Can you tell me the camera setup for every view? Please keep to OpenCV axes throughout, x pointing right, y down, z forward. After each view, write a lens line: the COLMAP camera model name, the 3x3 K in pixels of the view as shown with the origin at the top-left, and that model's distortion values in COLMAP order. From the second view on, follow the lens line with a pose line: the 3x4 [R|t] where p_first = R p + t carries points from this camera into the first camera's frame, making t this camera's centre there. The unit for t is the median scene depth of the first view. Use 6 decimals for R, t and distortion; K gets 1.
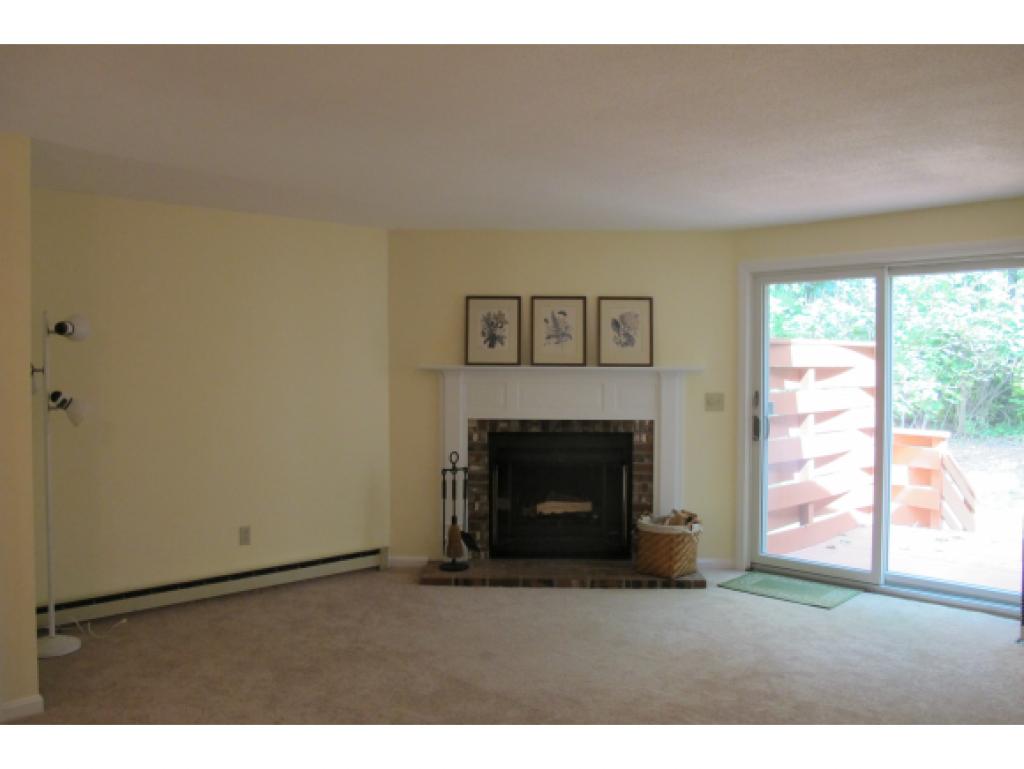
lens RADIAL K [[890.9, 0, 512.0], [0, 890.9, 384.5], [0, 0, 1]] dist [-0.095923, 0.011087]
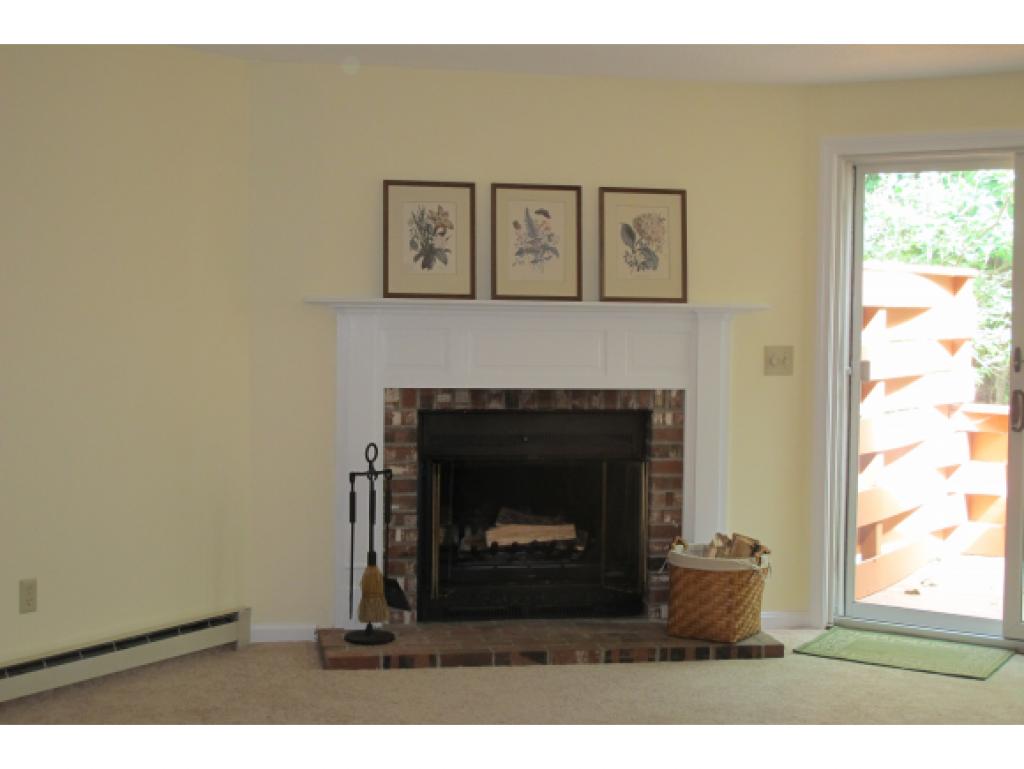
lens RADIAL K [[1534.0, 0, 512.0], [0, 1534.0, 384.5], [0, 0, 1]] dist [-0.006260, -0.159650]
pose [[0.975976, -0.001623, 0.217870, -0.190894], [-0.006035, 0.999387, 0.034479, 0.000554], [-0.217793, -0.034965, 0.975369, -0.014634]]
